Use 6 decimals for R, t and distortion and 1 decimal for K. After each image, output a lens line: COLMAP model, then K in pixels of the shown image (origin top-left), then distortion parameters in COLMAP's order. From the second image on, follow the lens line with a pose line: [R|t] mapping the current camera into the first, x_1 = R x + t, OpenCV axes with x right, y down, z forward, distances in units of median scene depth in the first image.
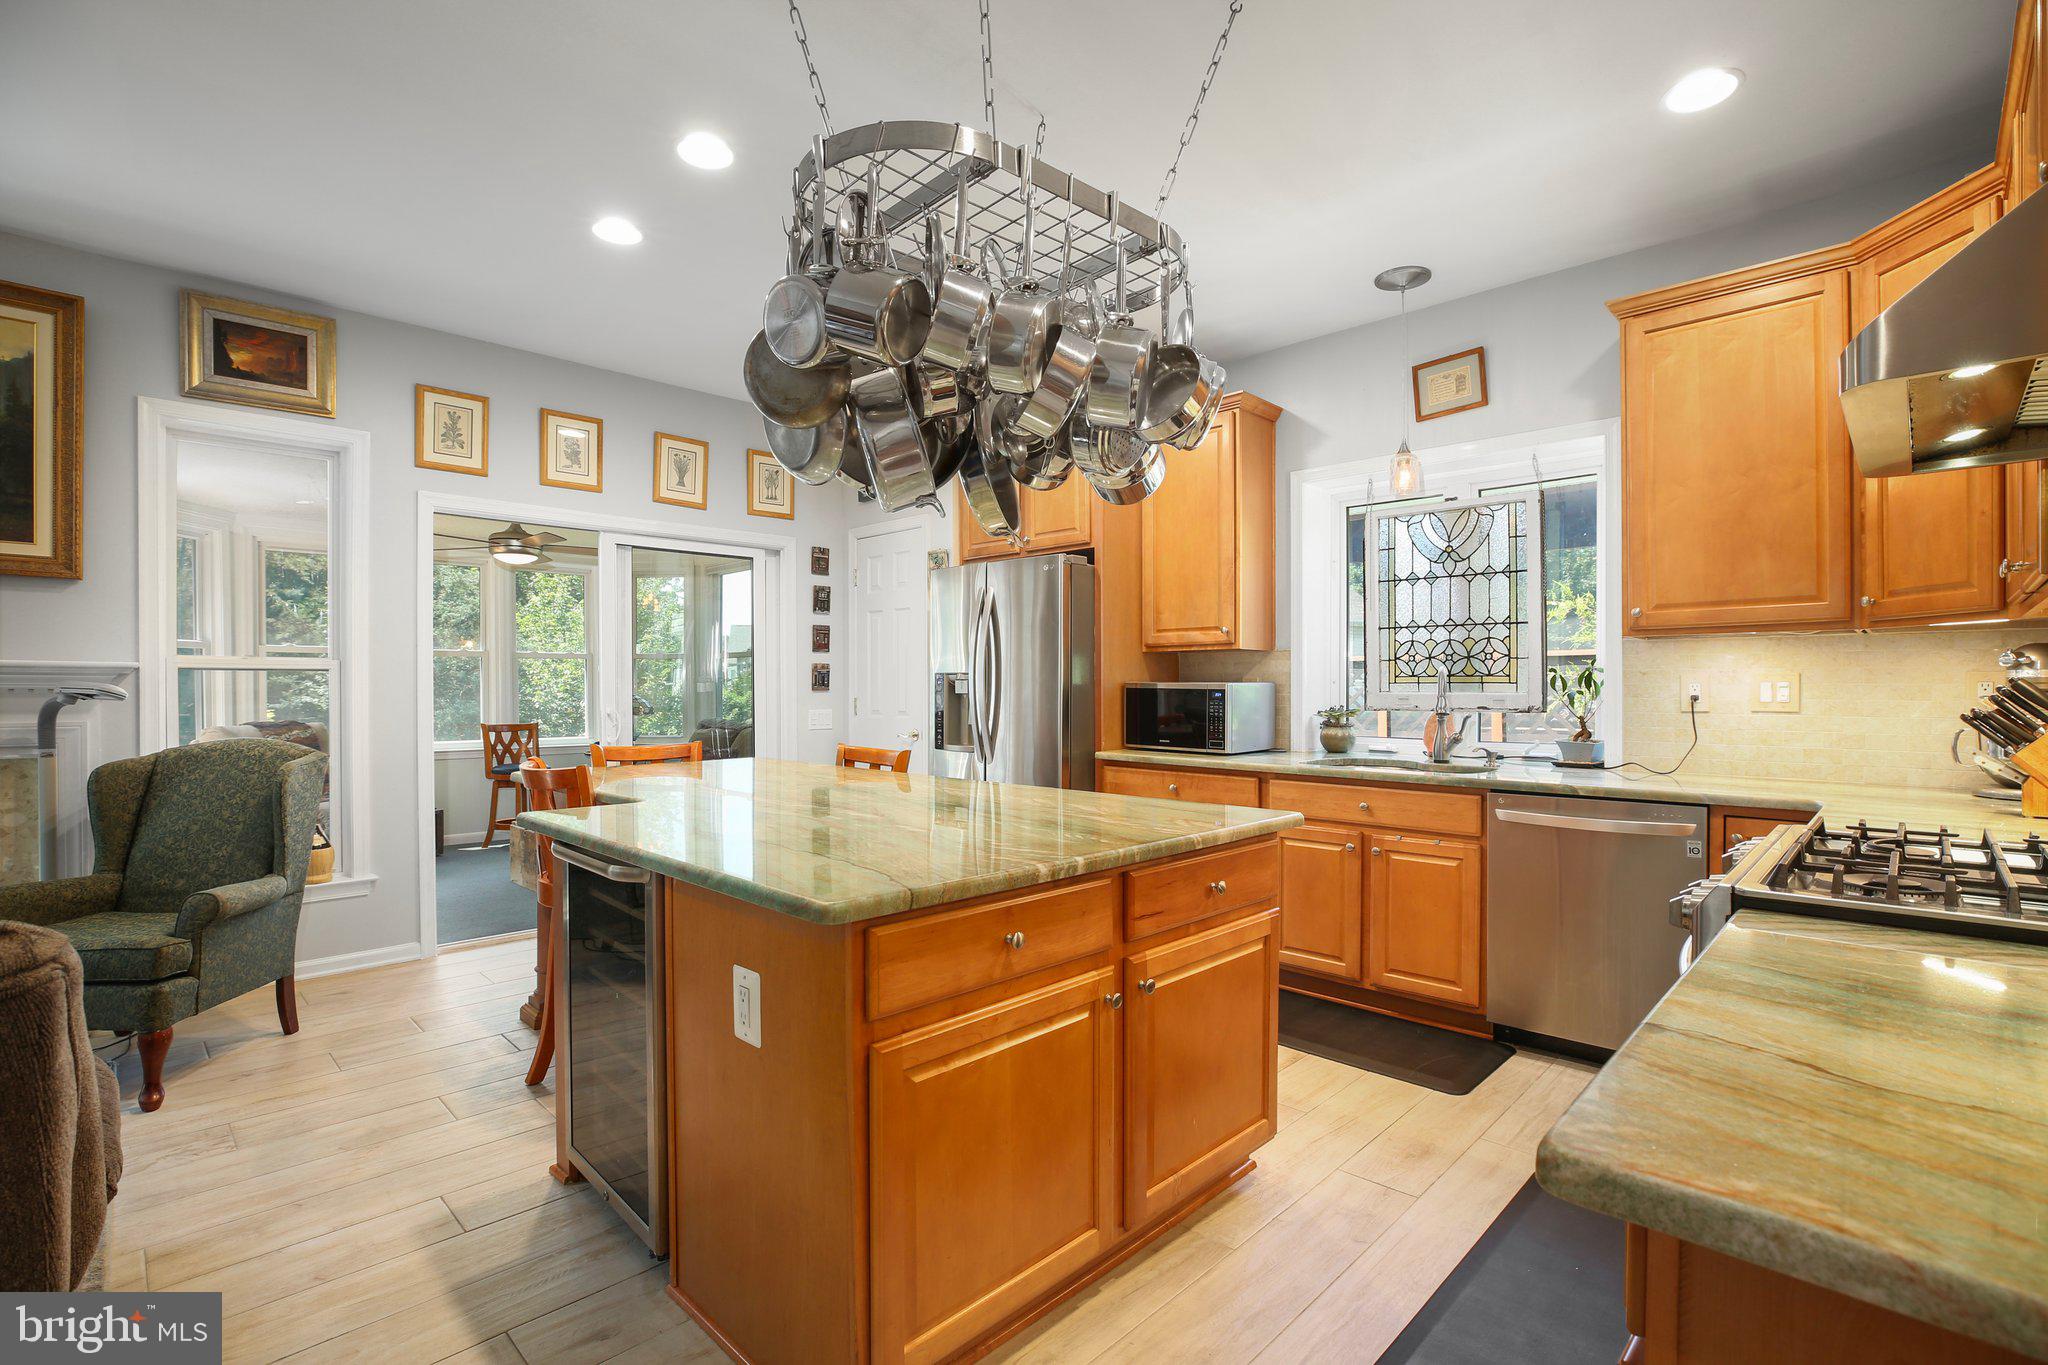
lens RADIAL K [[949.2, 0, 1028.0], [0, 949.2, 688.7], [0, 0, 1]] dist [-0.022403, 0.005562]
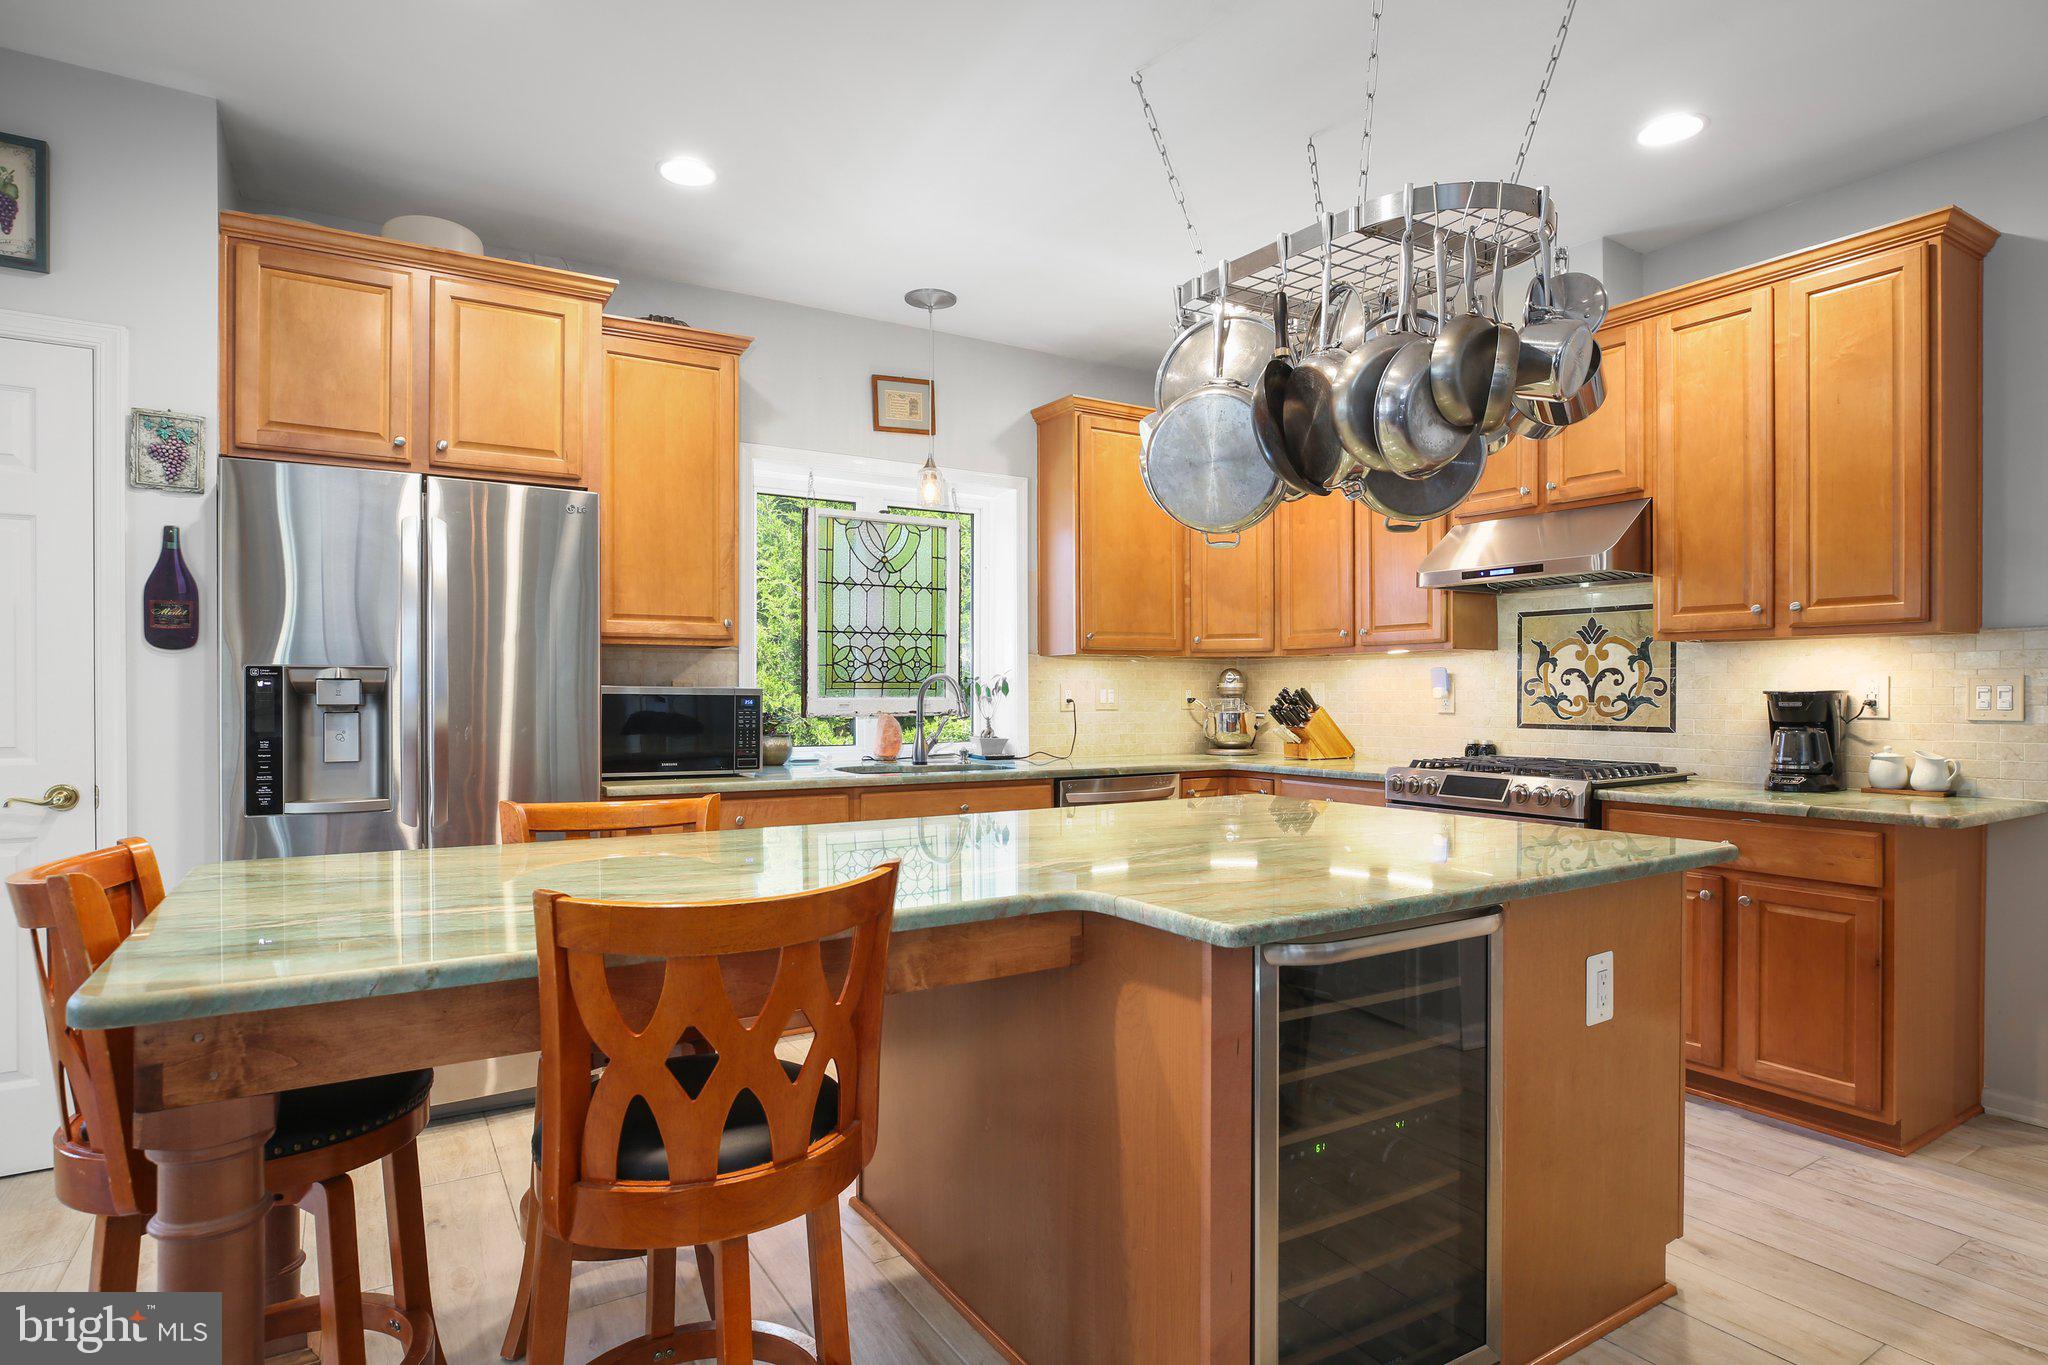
lens RADIAL K [[1129.4, 0, 1016.9], [0, 1129.4, 686.4], [0, 0, 1]] dist [-0.001653, -0.000785]
pose [[0.219939, 0.004544, 0.975503, -0.792144], [0.002463, 0.999983, -0.005214, -0.002083], [-0.975511, 0.003550, 0.219924, 0.634822]]
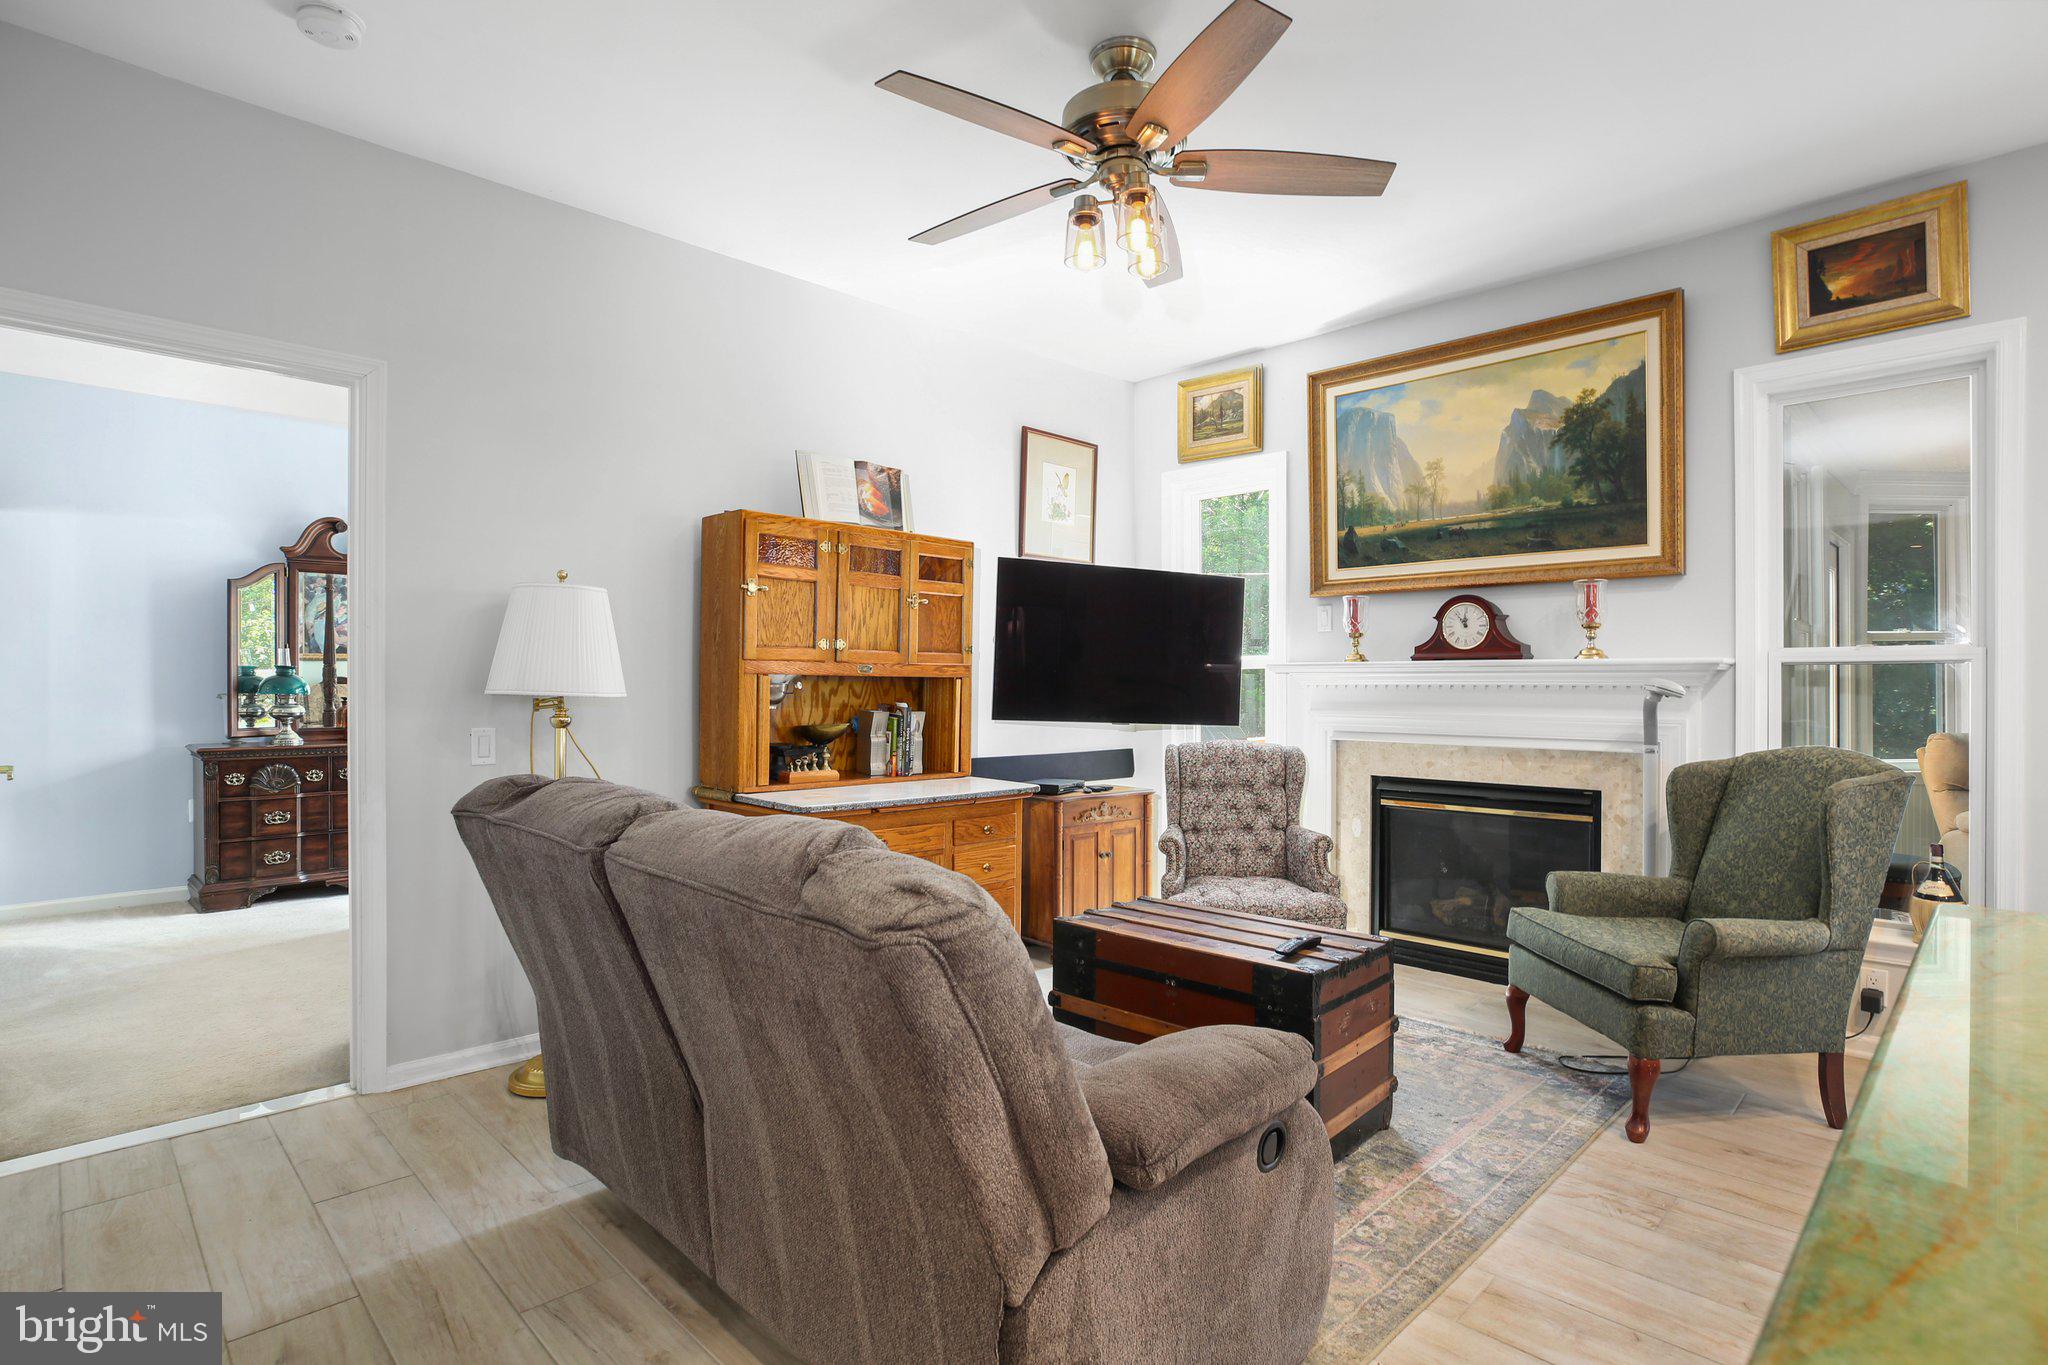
lens RADIAL K [[1014.4, 0, 1033.6], [0, 1014.4, 687.2], [0, 0, 1]] dist [-0.019160, 0.005255]
pose [[0.007647, 0.000458, -0.999971, 0.036666], [-0.003207, 0.999995, 0.000434, 0.002812], [0.999966, 0.003203, 0.007649, 0.291590]]
